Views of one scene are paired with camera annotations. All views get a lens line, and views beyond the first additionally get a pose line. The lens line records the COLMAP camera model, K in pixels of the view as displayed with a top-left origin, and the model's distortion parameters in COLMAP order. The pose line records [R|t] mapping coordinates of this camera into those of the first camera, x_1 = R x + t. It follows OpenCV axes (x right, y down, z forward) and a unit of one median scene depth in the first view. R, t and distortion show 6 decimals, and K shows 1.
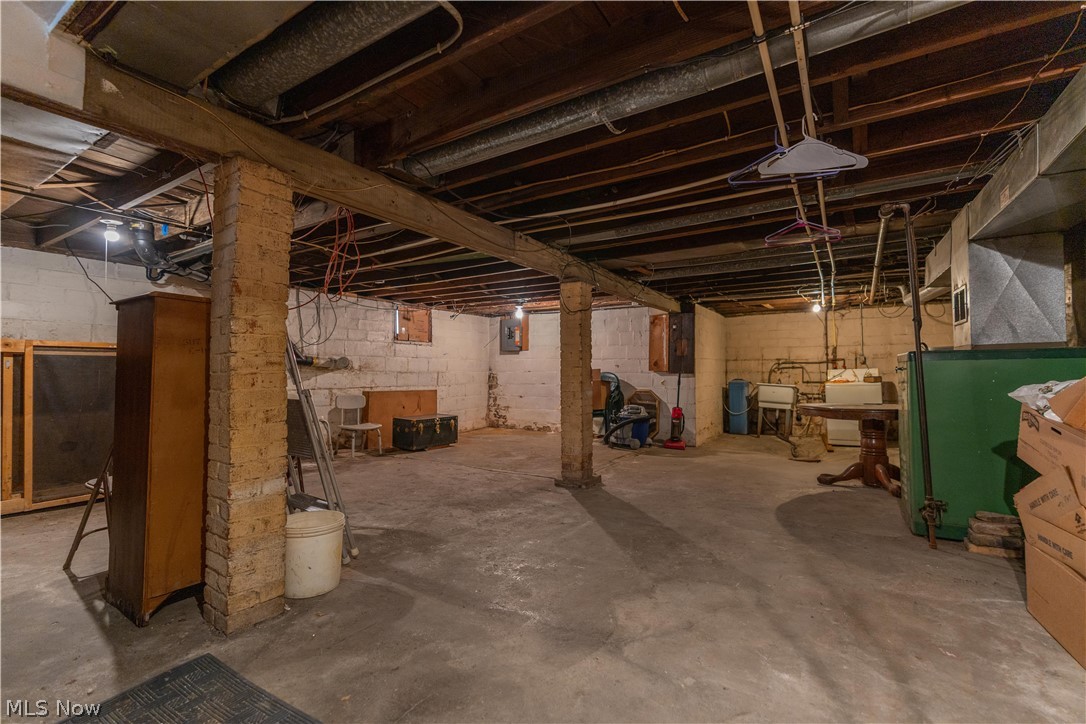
lens RADIAL K [[483.5, 0, 543.0], [0, 483.5, 362.0], [0, 0, 1]] dist [0.002744, 0.000291]
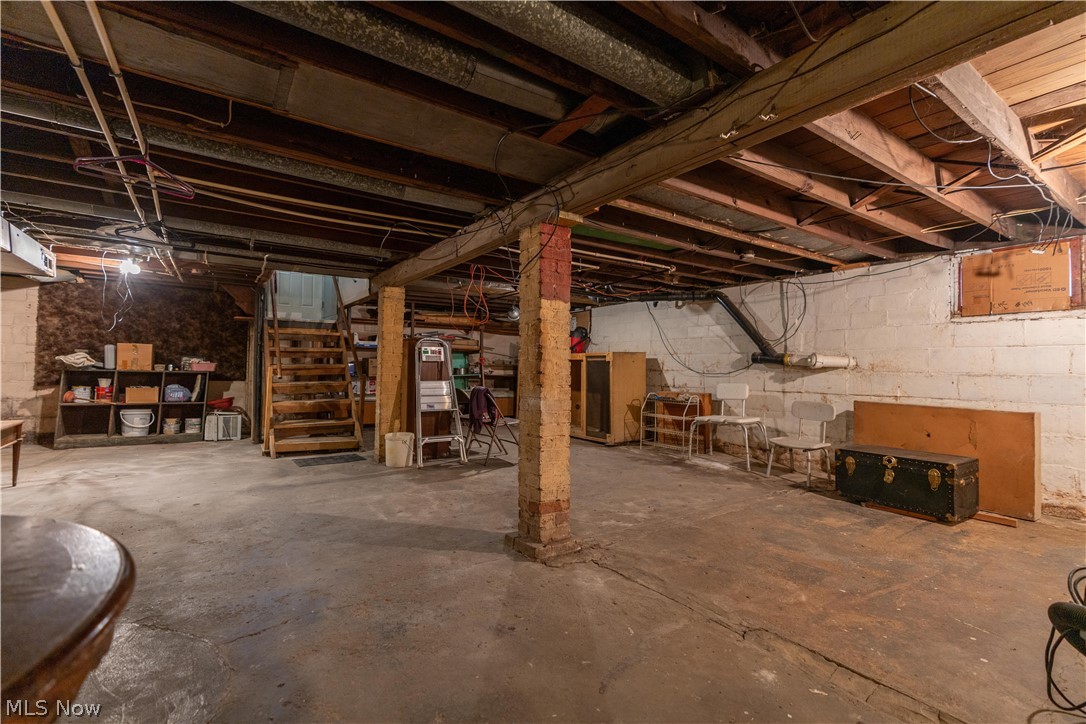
lens RADIAL K [[483.5, 0, 543.0], [0, 483.5, 362.0], [0, 0, 1]] dist [0.002744, 0.000291]
pose [[-0.389979, -0.021011, -0.920584, 0.779046], [0.001134, 0.999728, -0.023297, 0.036011], [0.920823, -0.010129, -0.389849, 1.497678]]
